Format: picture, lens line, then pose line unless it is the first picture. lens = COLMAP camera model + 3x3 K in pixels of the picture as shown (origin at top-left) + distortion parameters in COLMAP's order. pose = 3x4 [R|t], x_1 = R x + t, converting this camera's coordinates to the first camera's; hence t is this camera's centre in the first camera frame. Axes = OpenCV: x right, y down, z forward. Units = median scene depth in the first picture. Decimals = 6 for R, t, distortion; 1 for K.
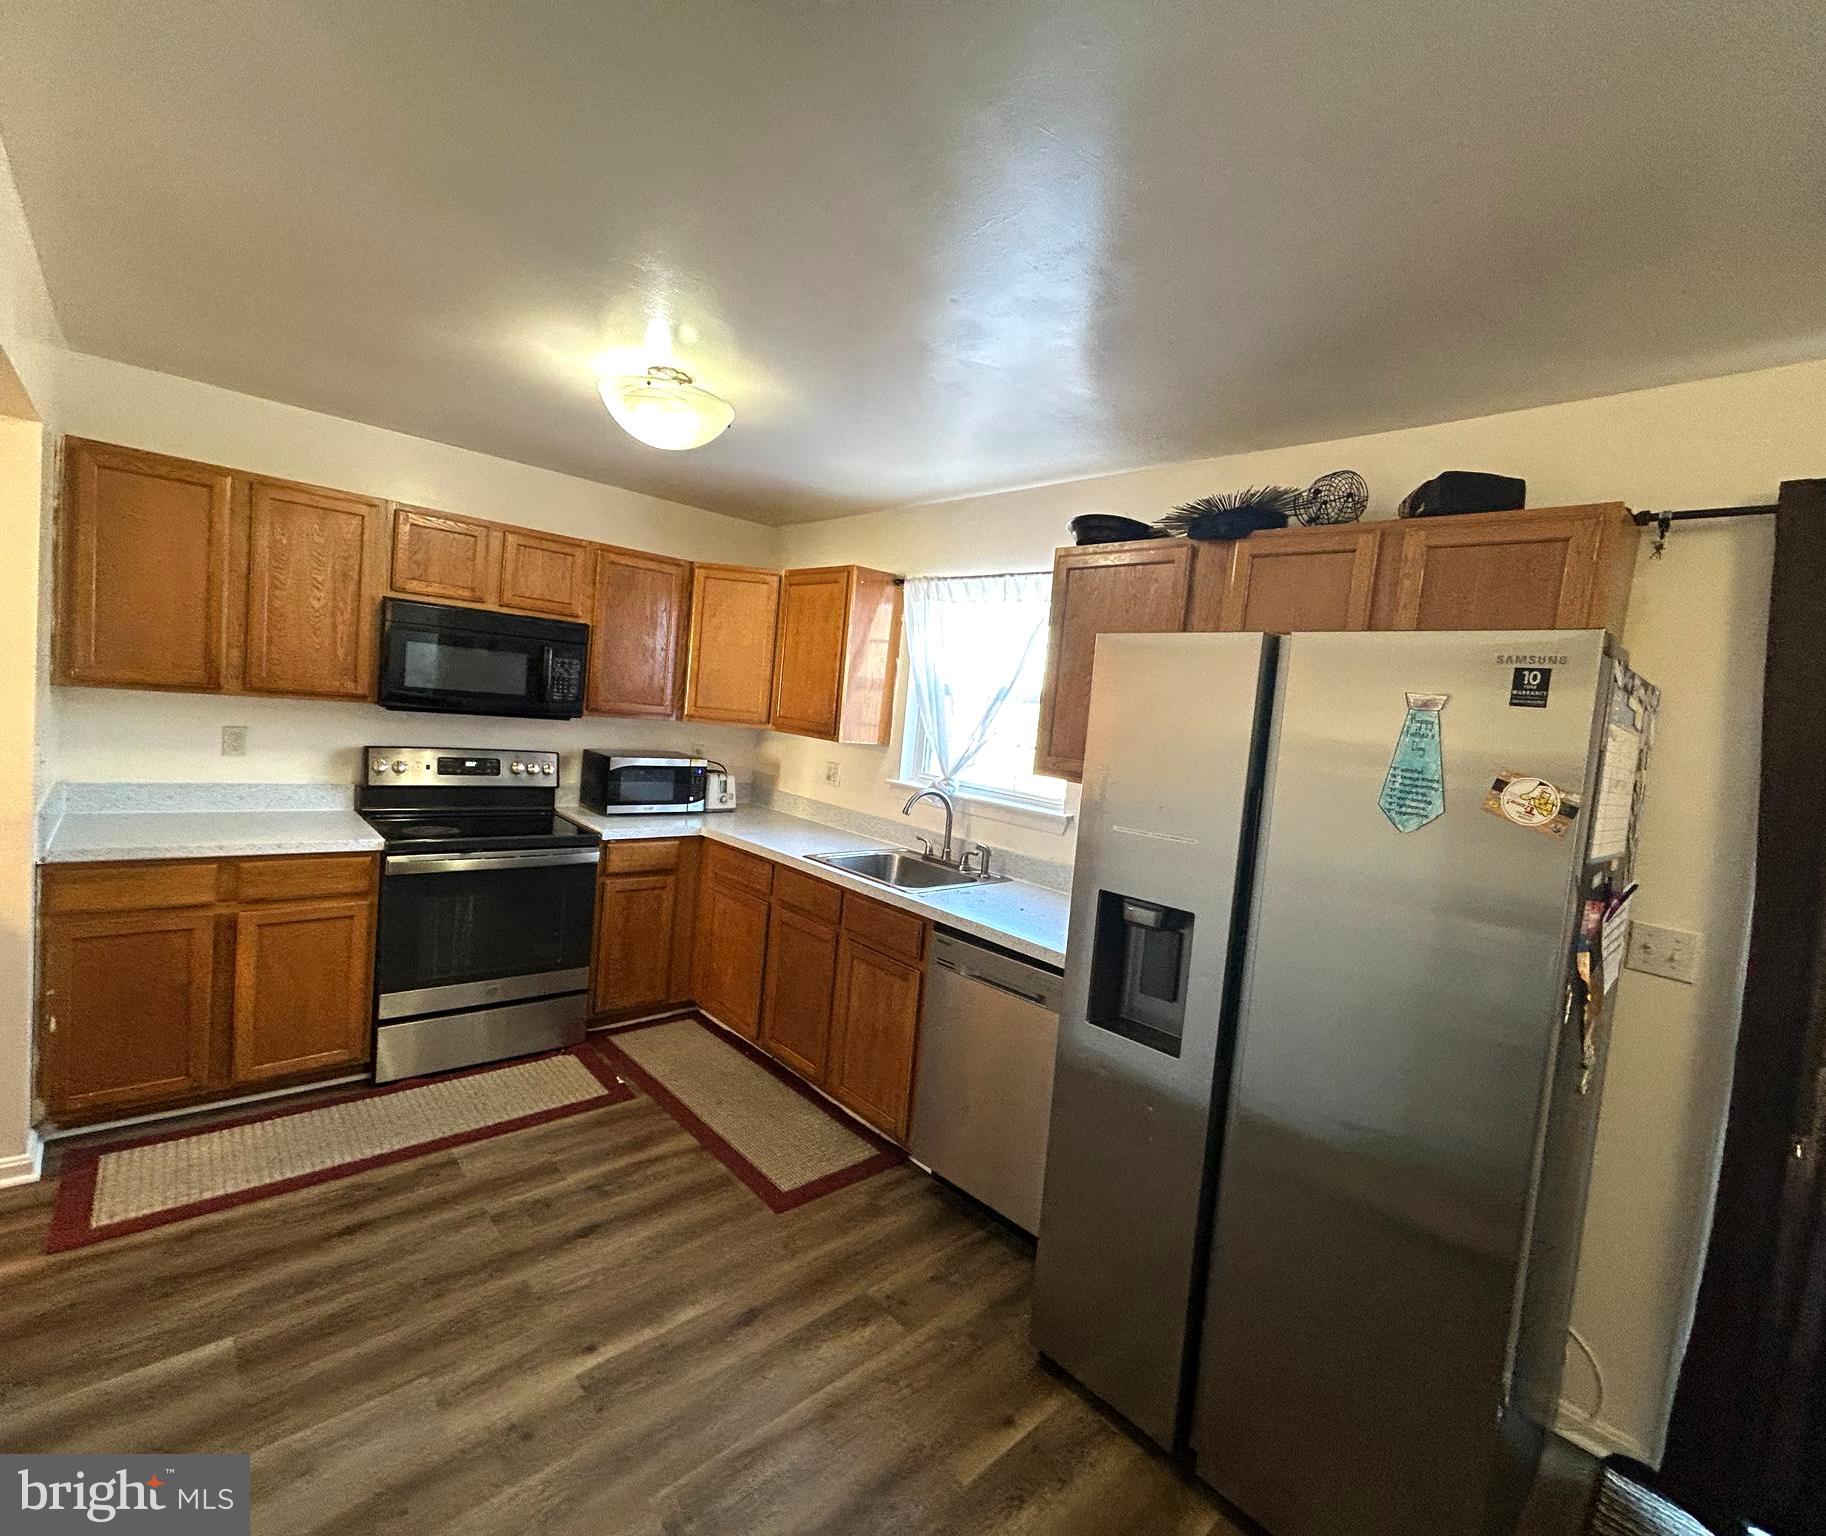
lens RADIAL K [[827.1, 0, 909.3], [0, 827.1, 762.3], [0, 0, 1]] dist [0.001784, -0.000127]
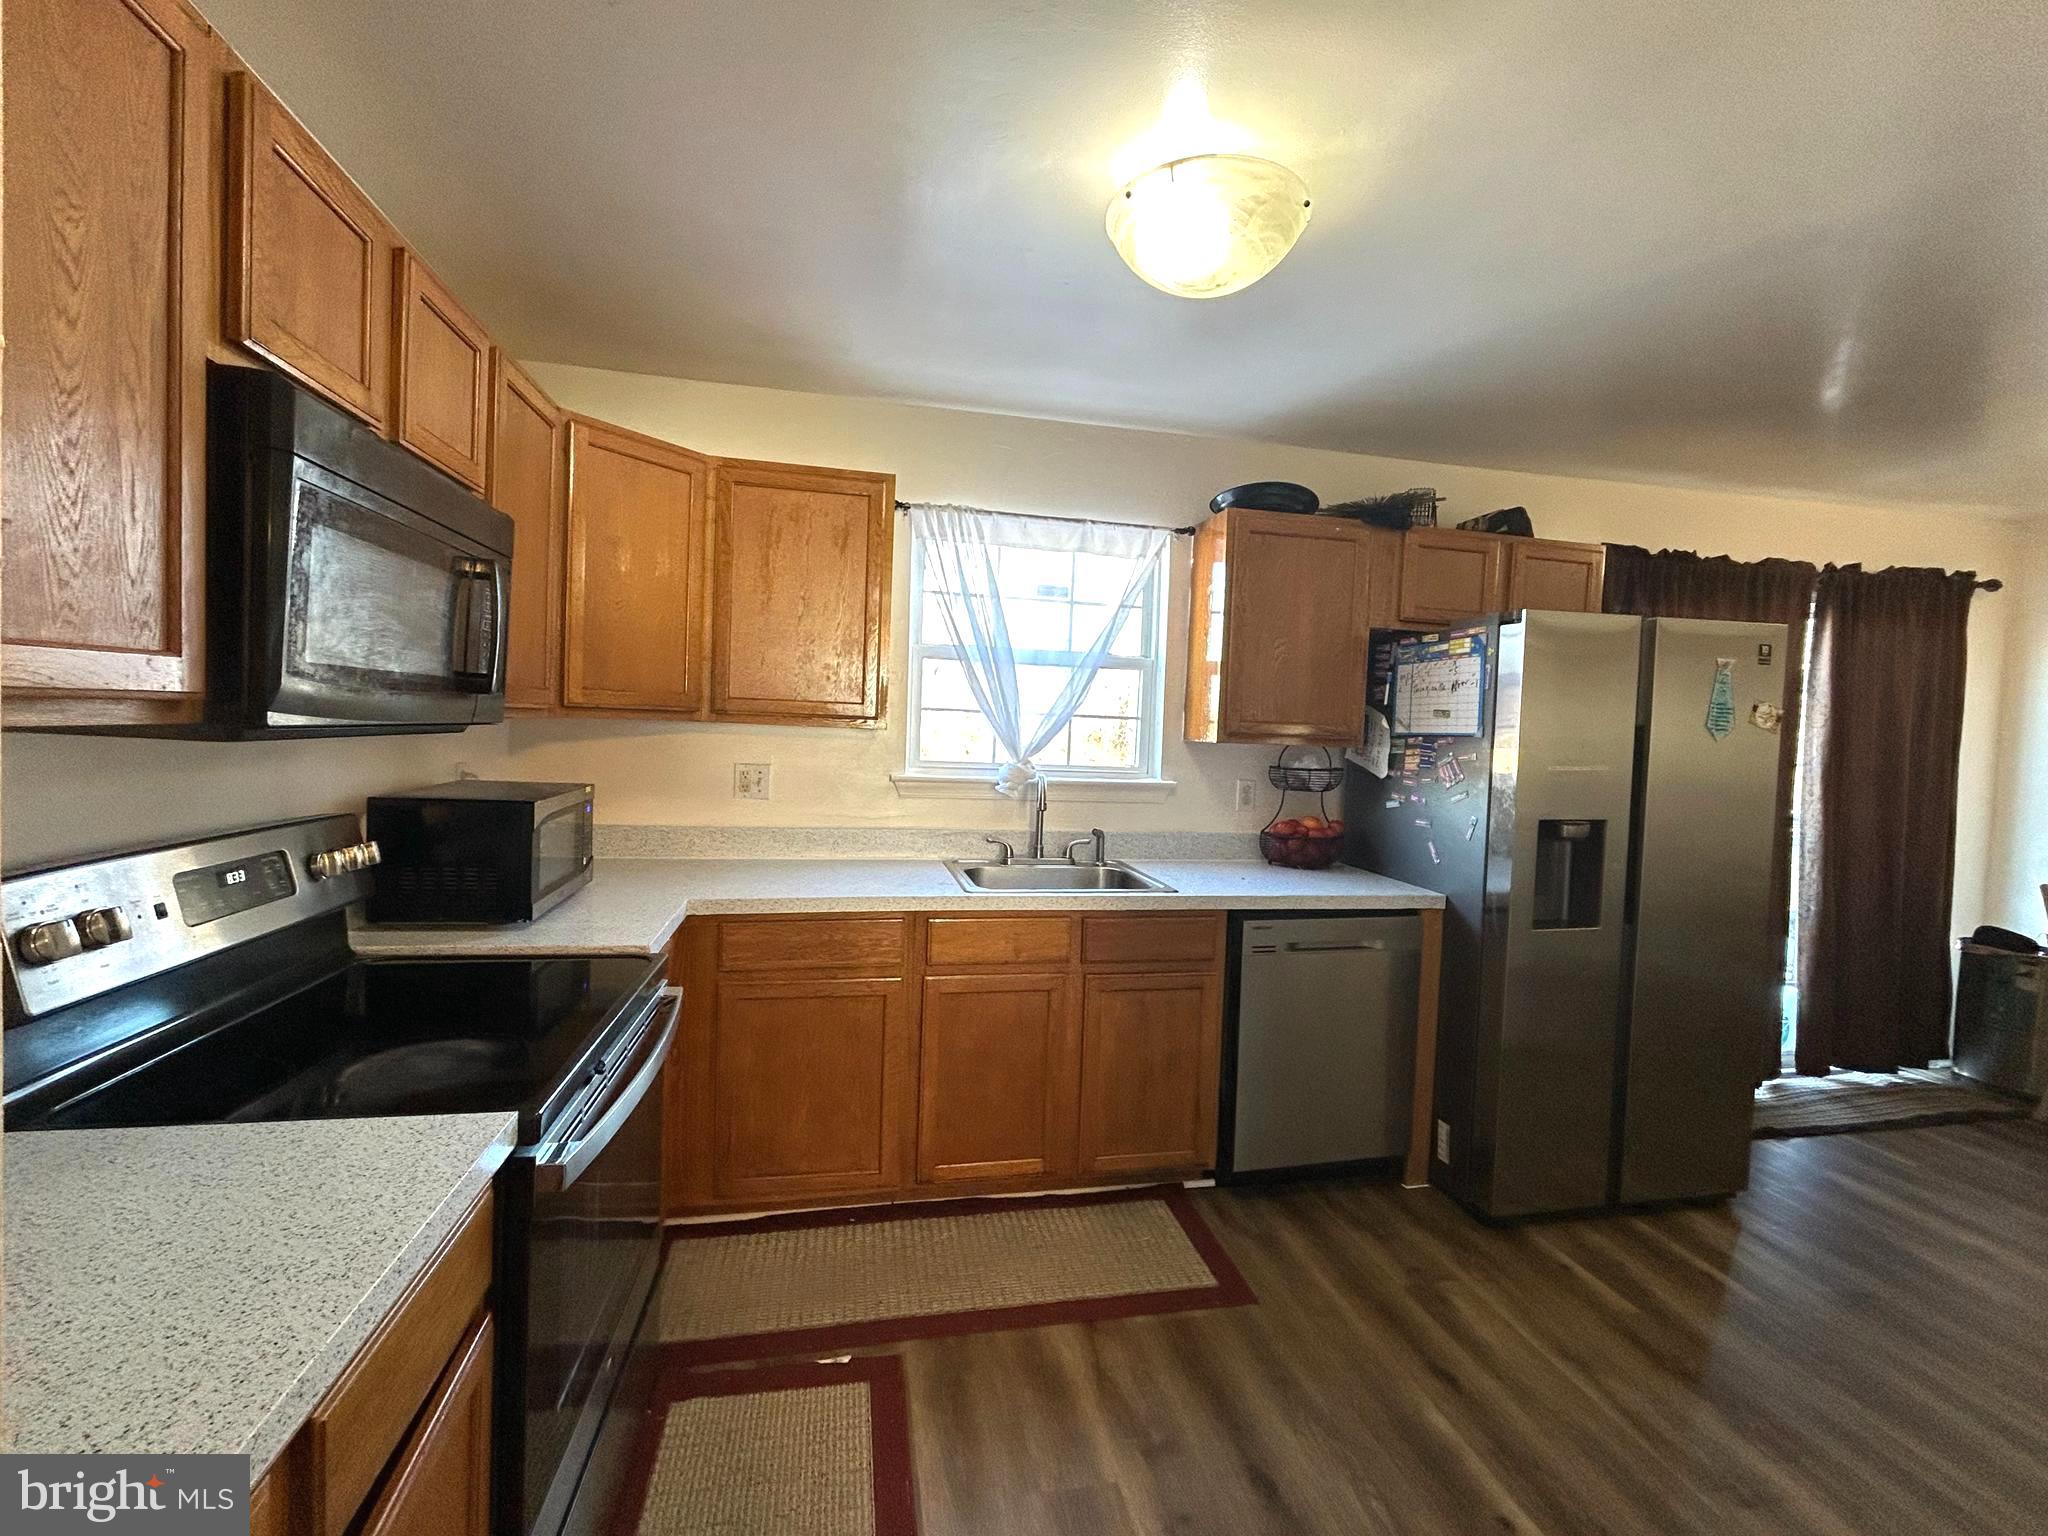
lens RADIAL K [[896.0, 0, 1026.6], [0, 896.0, 756.9], [0, 0, 1]] dist [0.001880, 0.000847]
pose [[0.507334, -0.110152, 0.854680, -1.250876], [0.072800, 0.993730, 0.084859, -0.104453], [-0.858669, 0.019169, 0.512172, 0.944329]]
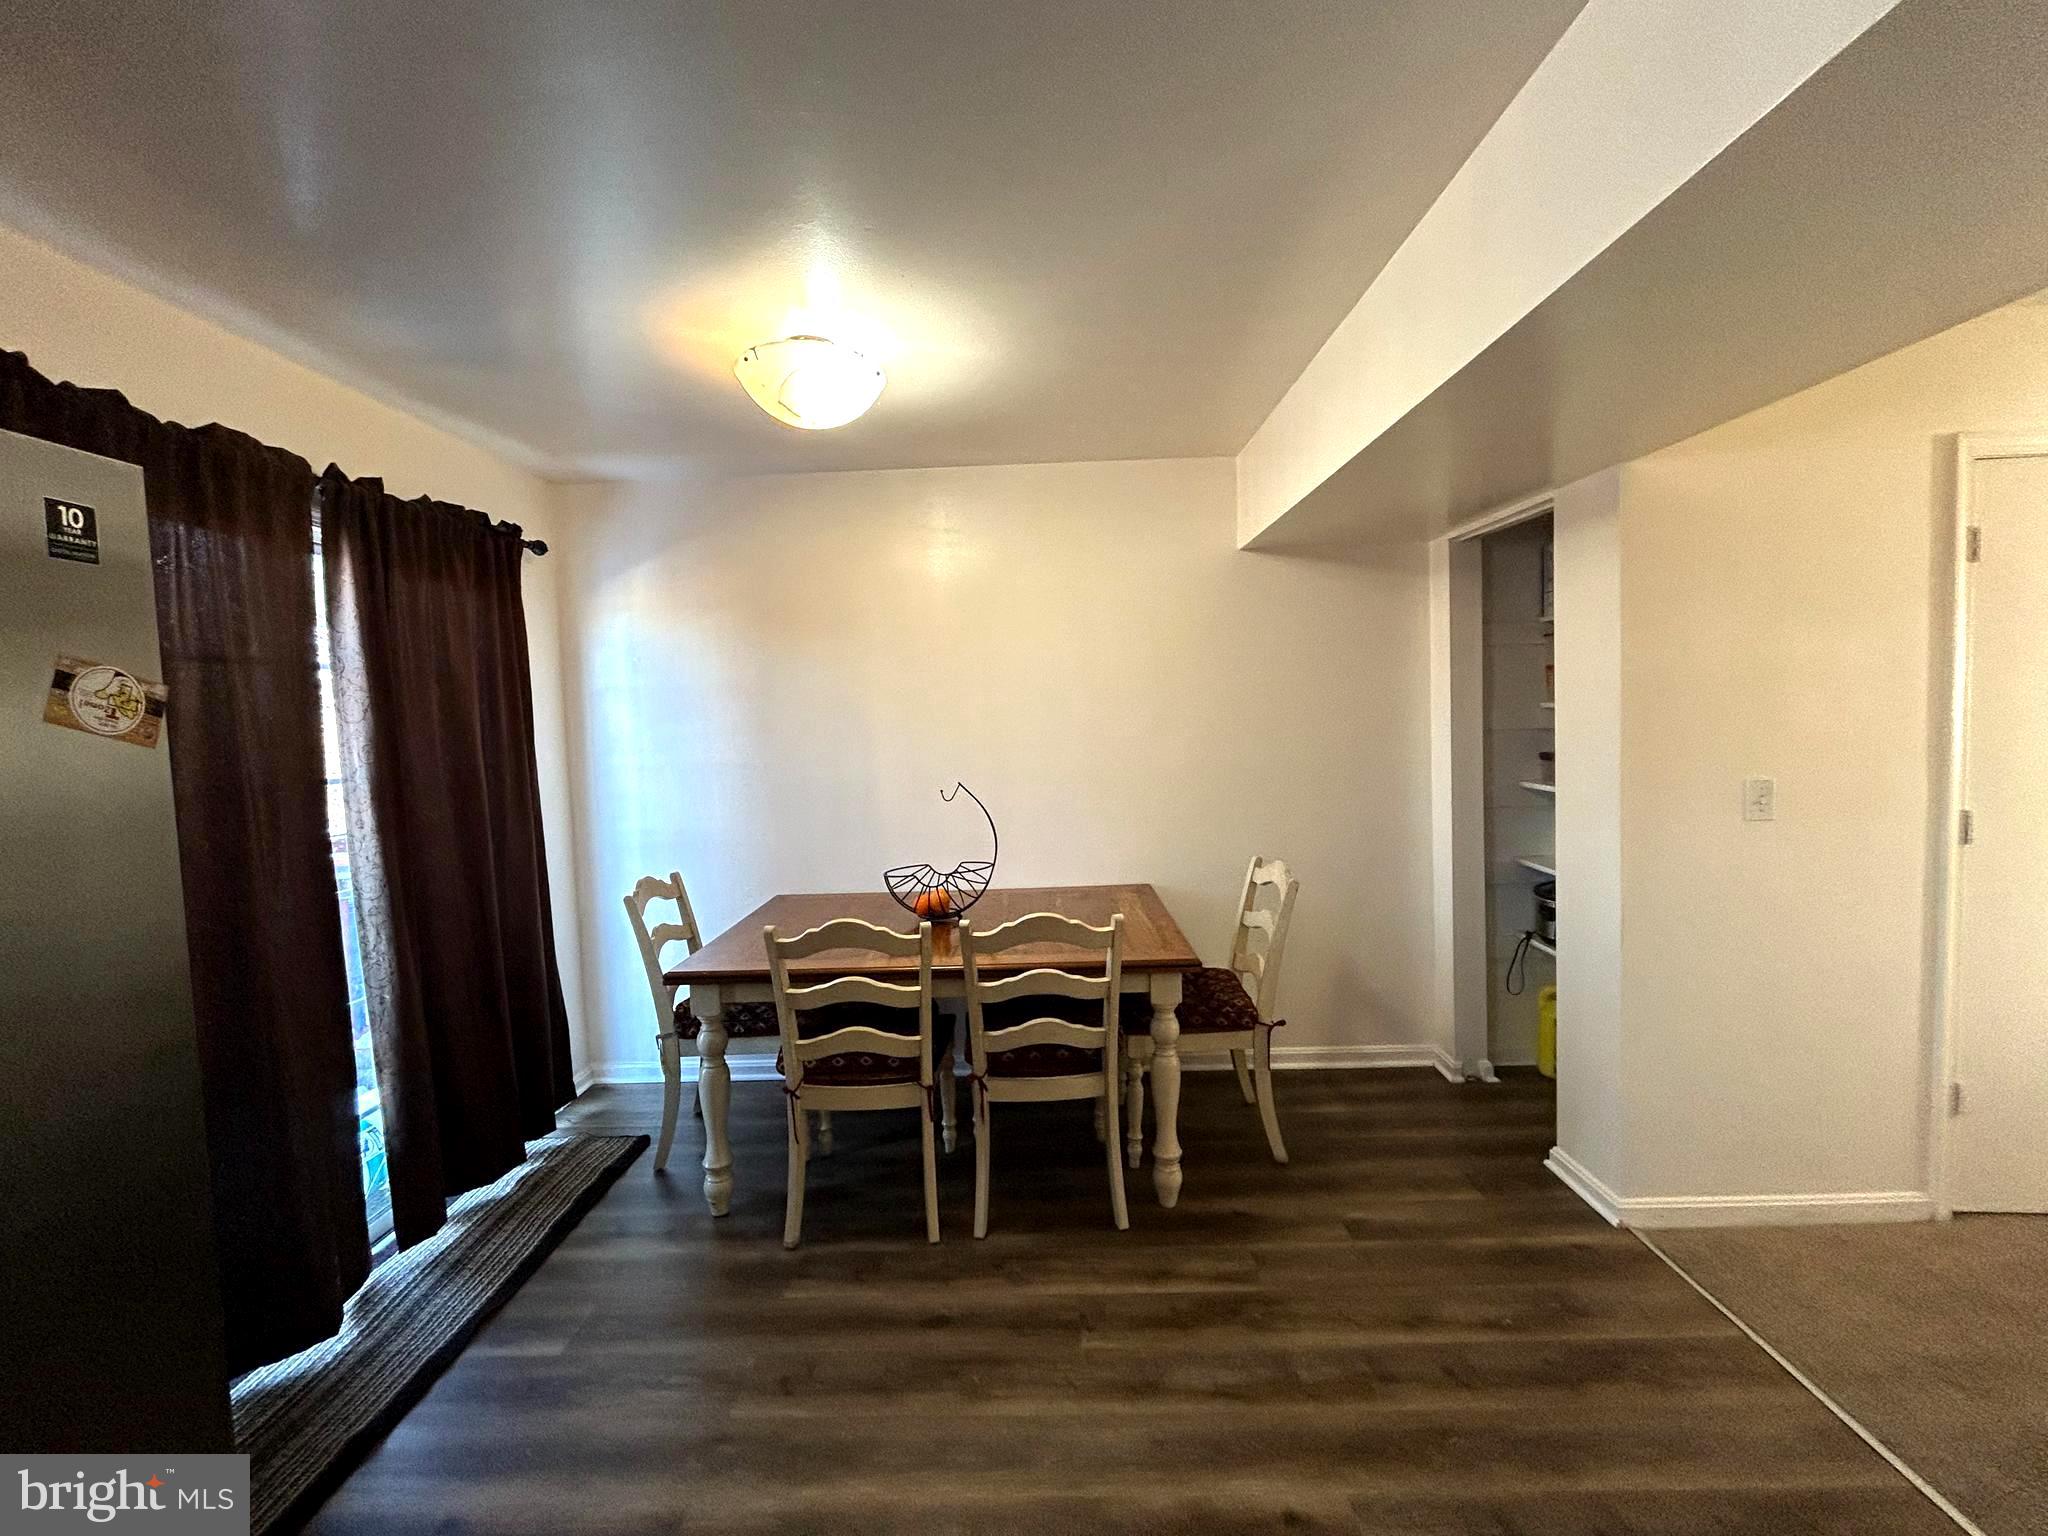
lens RADIAL K [[826.0, 0, 1024.7], [0, 826.0, 763.5], [0, 0, 1]] dist [0.009776, -0.000015]
pose [[-0.723973, -0.104849, 0.681813, -0.202053], [0.015830, 0.985596, 0.168373, -0.004589], [-0.689646, 0.132691, -0.711885, 0.658758]]
